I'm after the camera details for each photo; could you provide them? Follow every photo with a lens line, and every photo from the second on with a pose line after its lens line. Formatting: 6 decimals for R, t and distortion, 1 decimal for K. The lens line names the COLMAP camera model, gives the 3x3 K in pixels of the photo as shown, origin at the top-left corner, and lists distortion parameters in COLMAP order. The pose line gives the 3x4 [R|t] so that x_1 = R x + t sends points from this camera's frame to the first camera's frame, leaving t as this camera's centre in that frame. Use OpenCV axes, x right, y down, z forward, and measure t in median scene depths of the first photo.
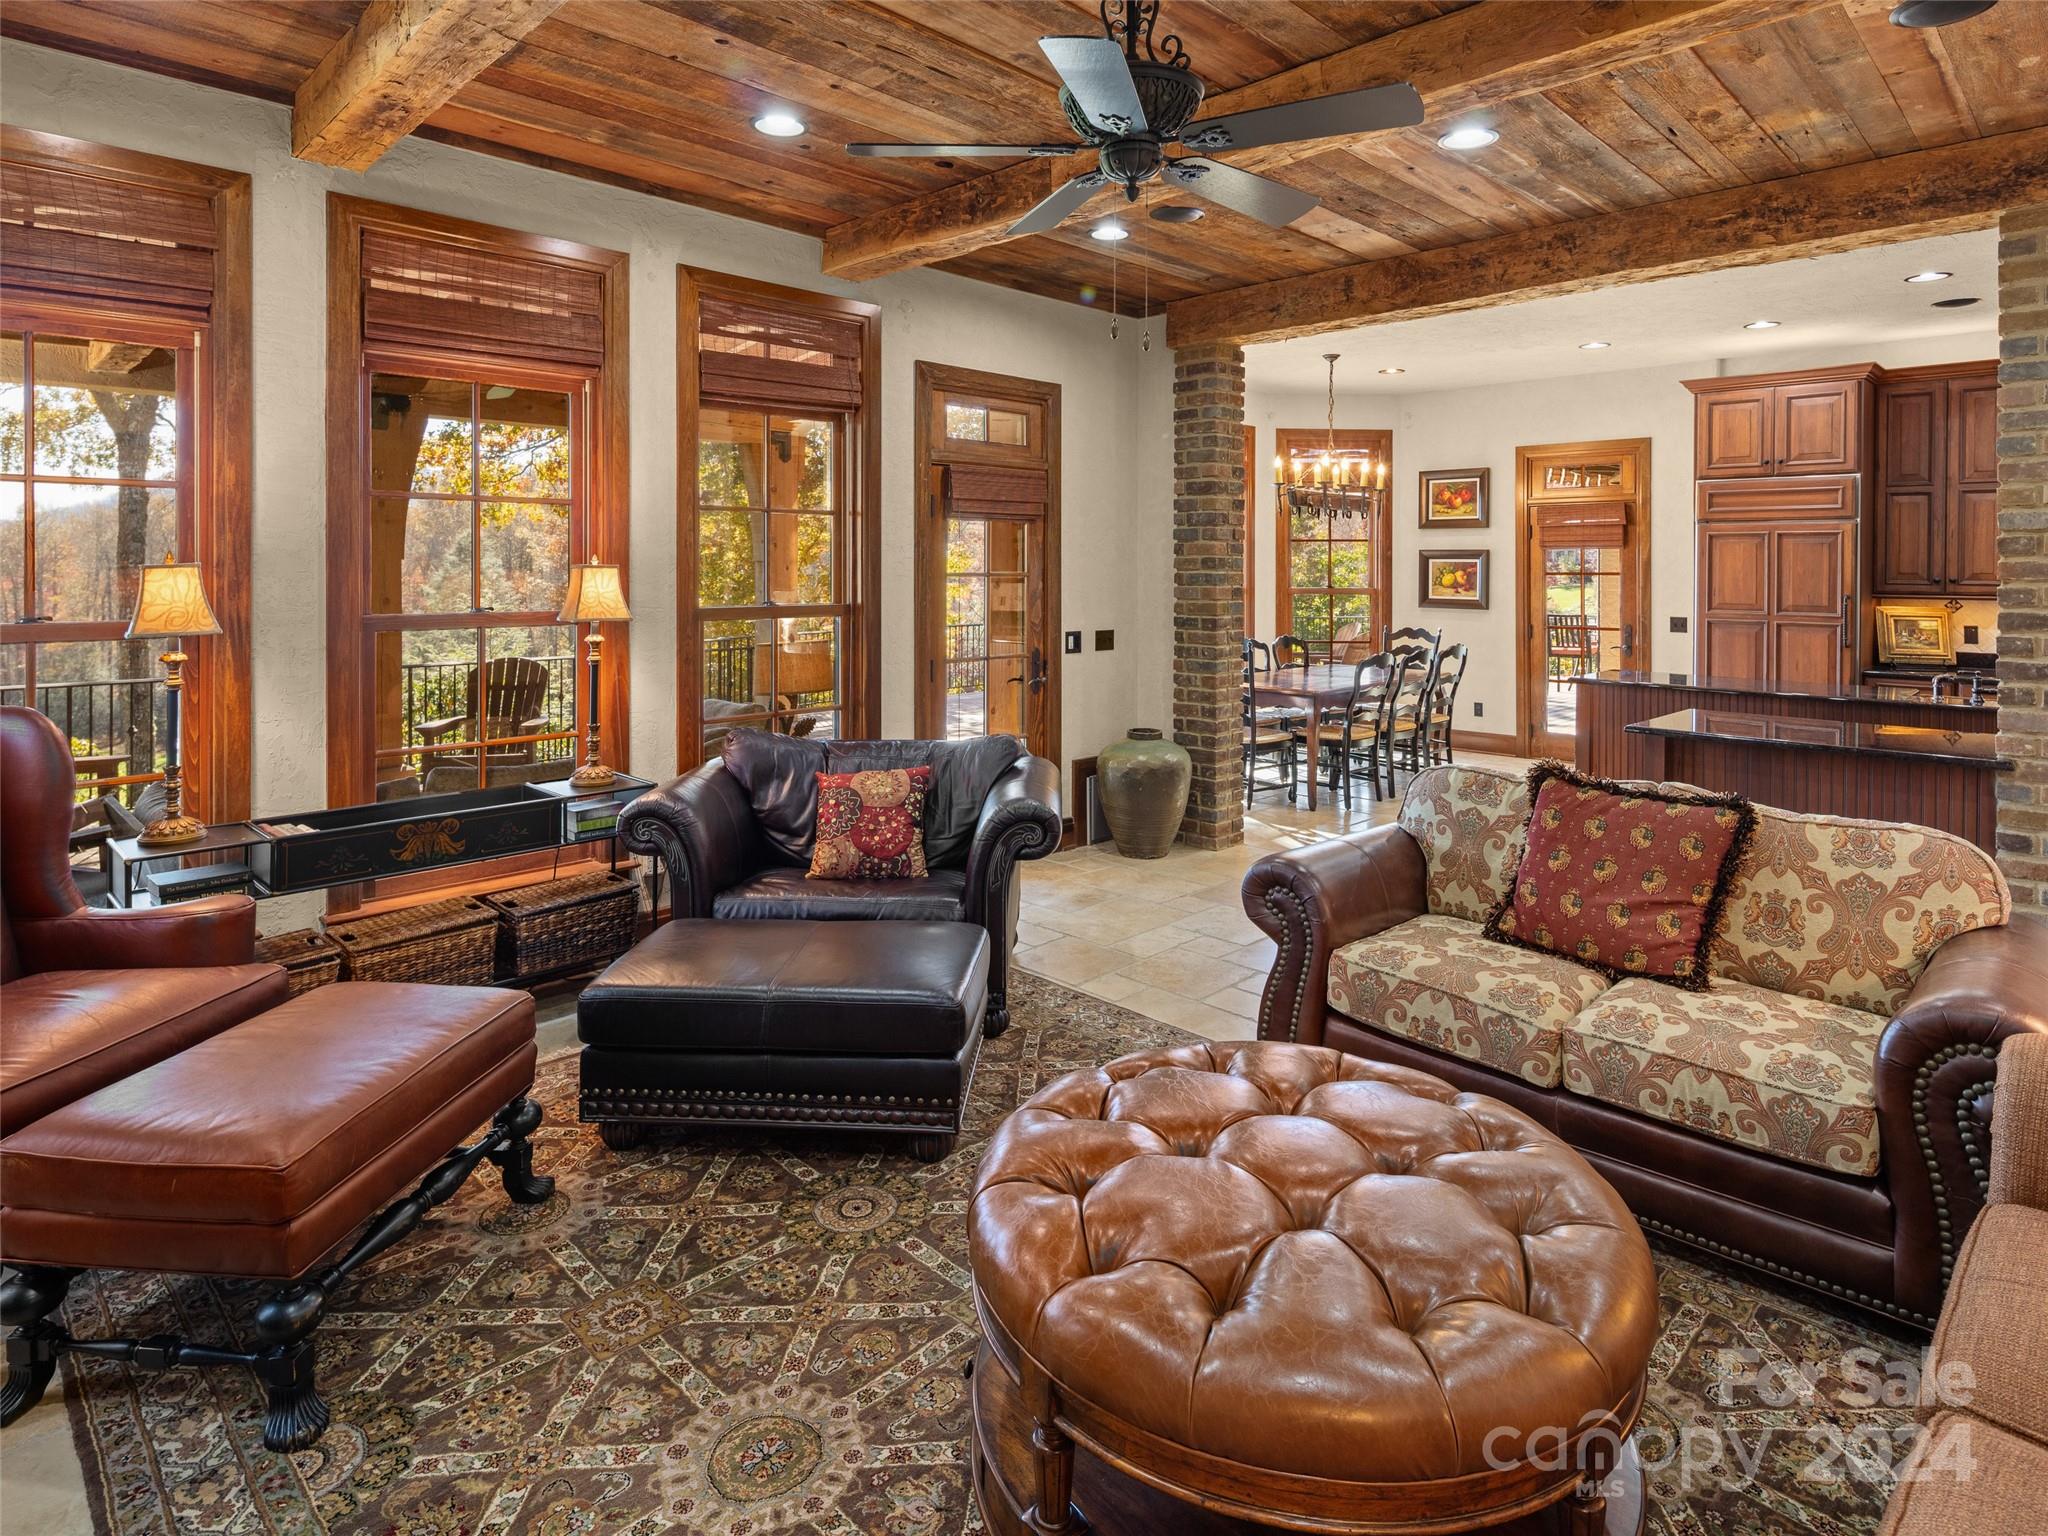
lens RADIAL K [[1122.5, 0, 1040.9], [0, 1122.5, 573.7], [0, 0, 1]] dist [0.008204, -0.004019]
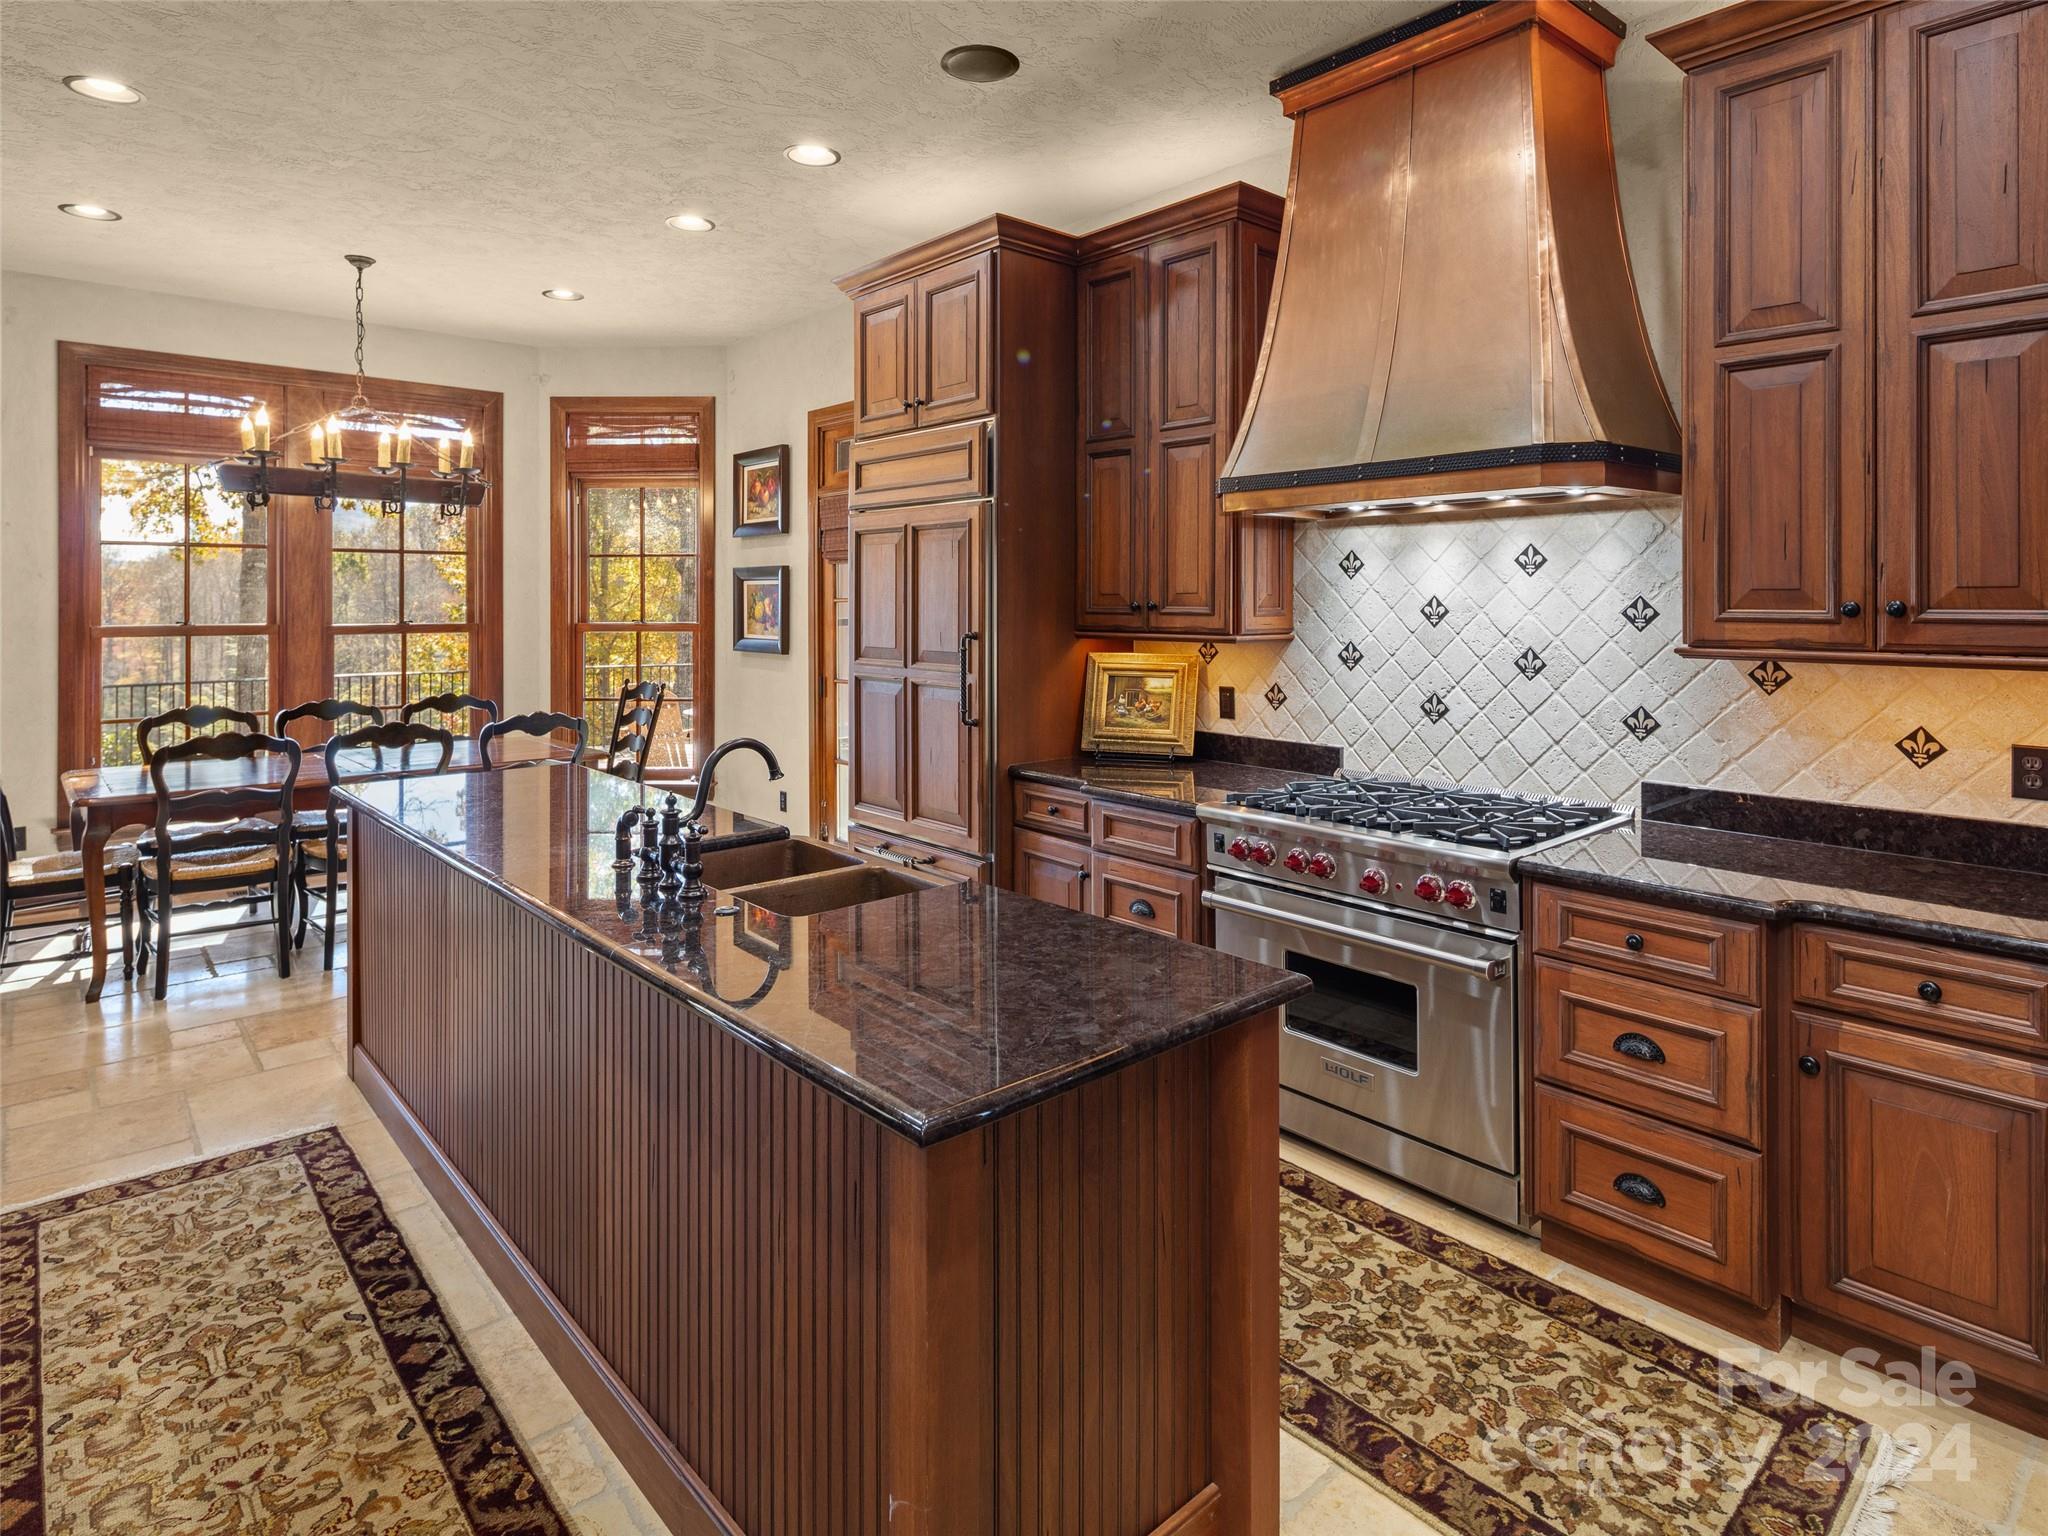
lens RADIAL K [[1122.5, 0, 1030.8], [0, 1122.5, 599.9], [0, 0, 1]] dist [0.008204, -0.004019]
pose [[0.997940, -0.000740, -0.064146, 0.637921], [0.000056, 0.999943, -0.010669, 0.007149], [0.064150, 0.010643, 0.997884, 0.361619]]
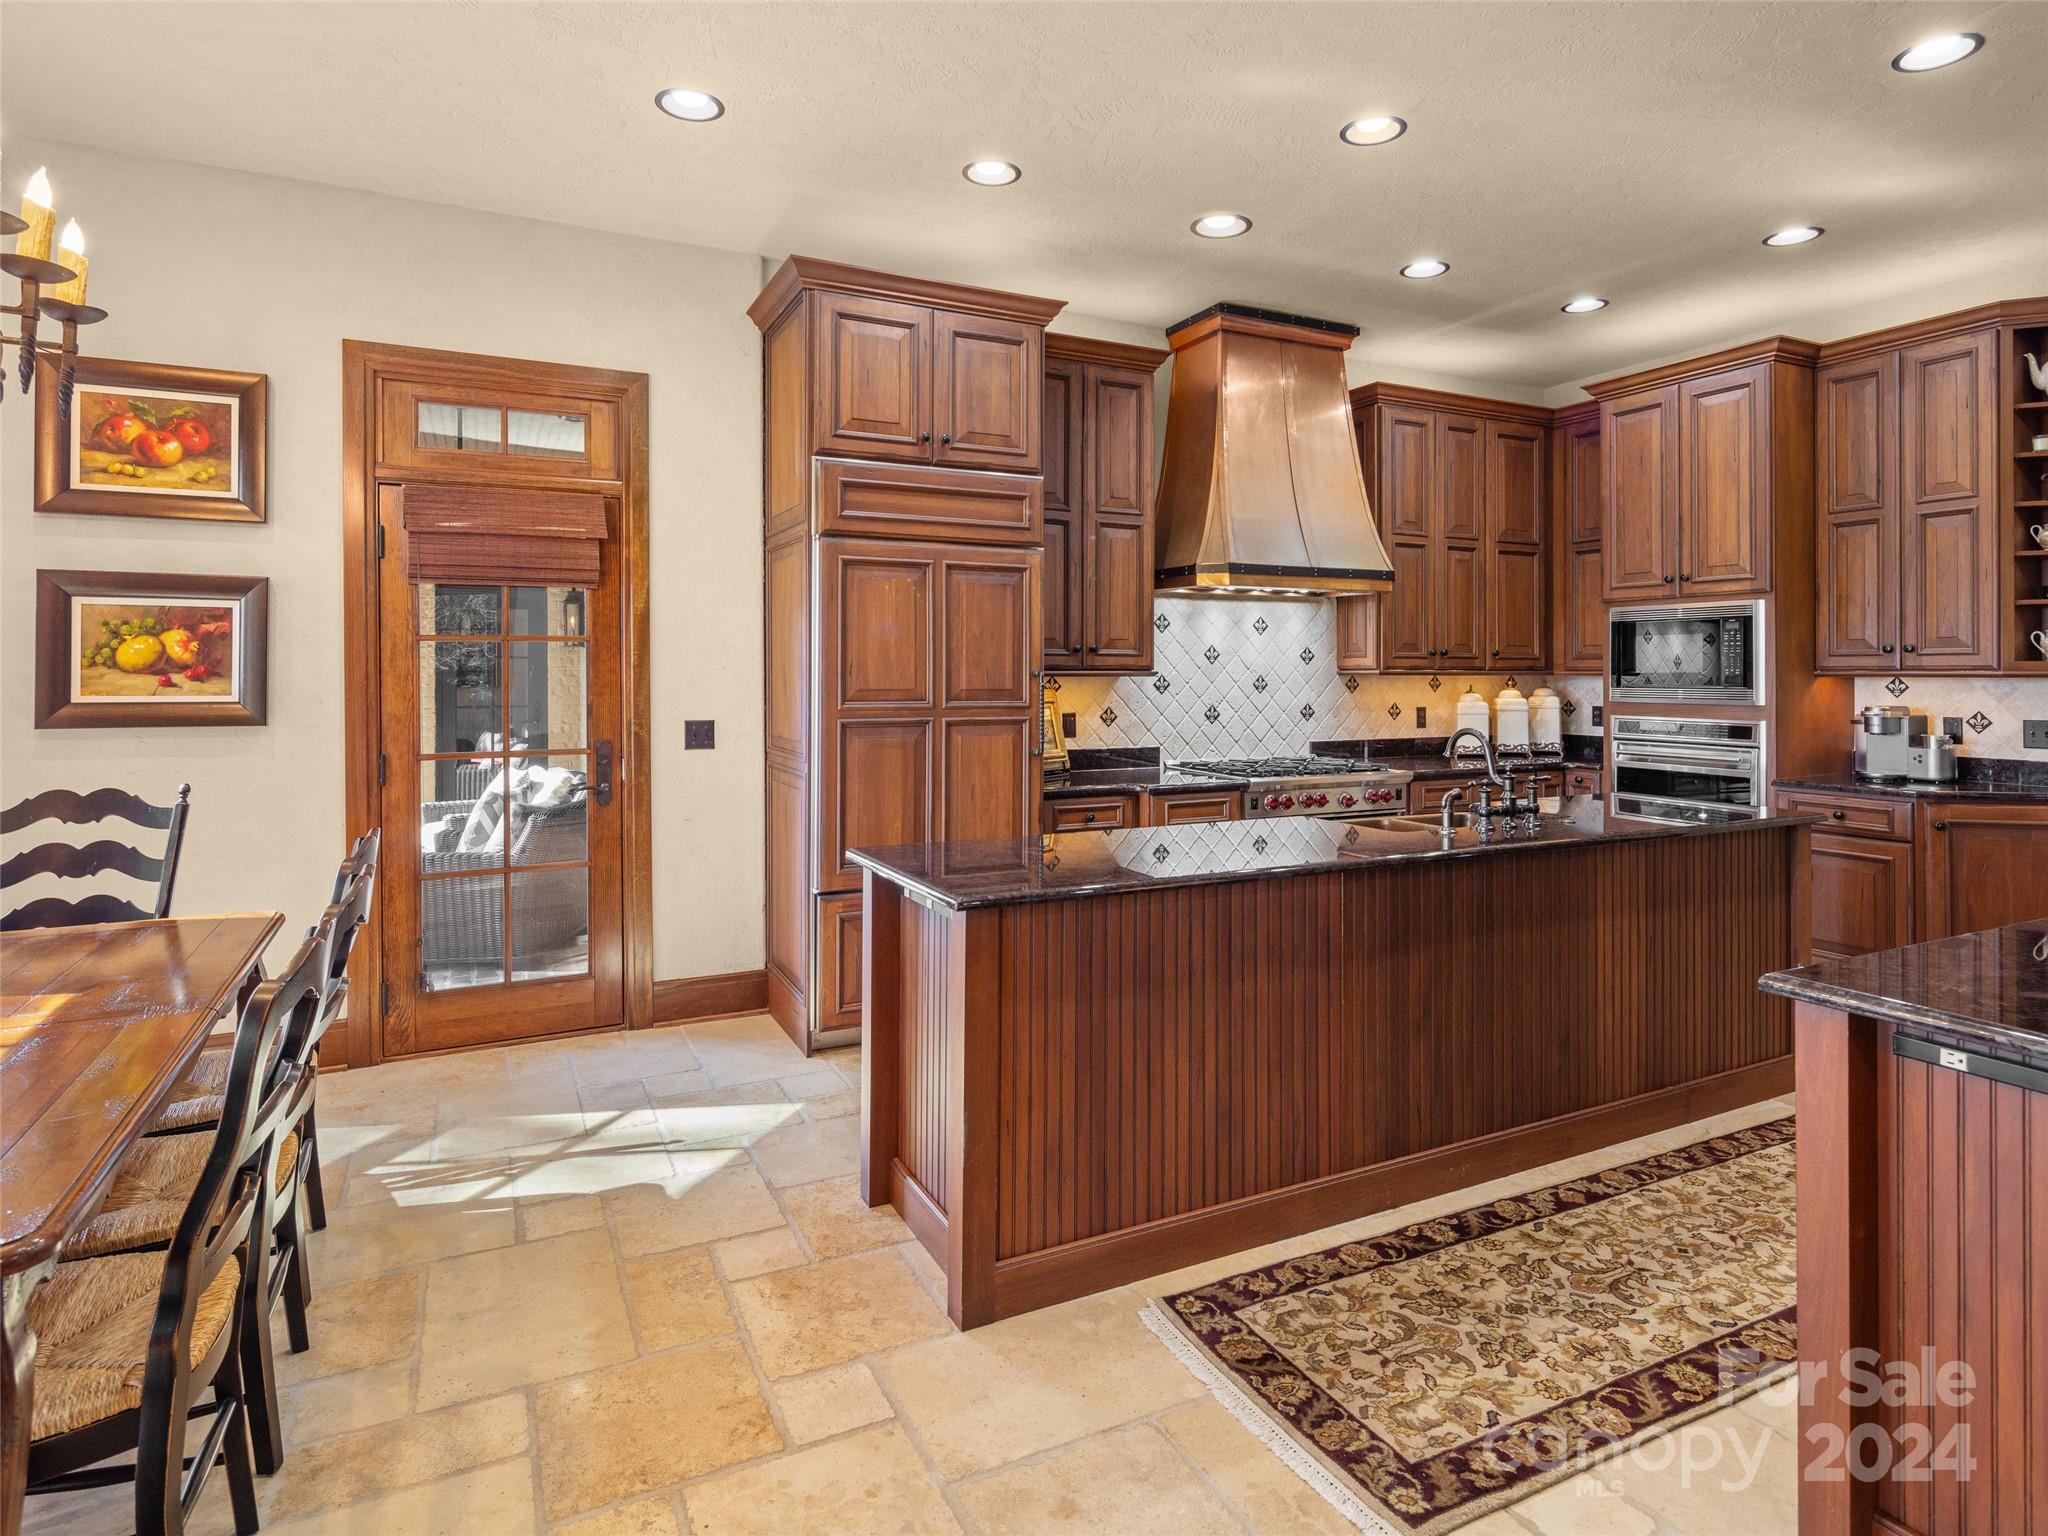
lens RADIAL K [[1122.5, 0, 1052.3], [0, 1122.5, 673.1], [0, 0, 1]] dist [0.008204, -0.004019]
pose [[0.319124, -0.000680, 0.947713, 0.110488], [0.009471, 0.999952, -0.002472, 0.018256], [-0.947666, 0.009765, 0.319115, 0.650492]]
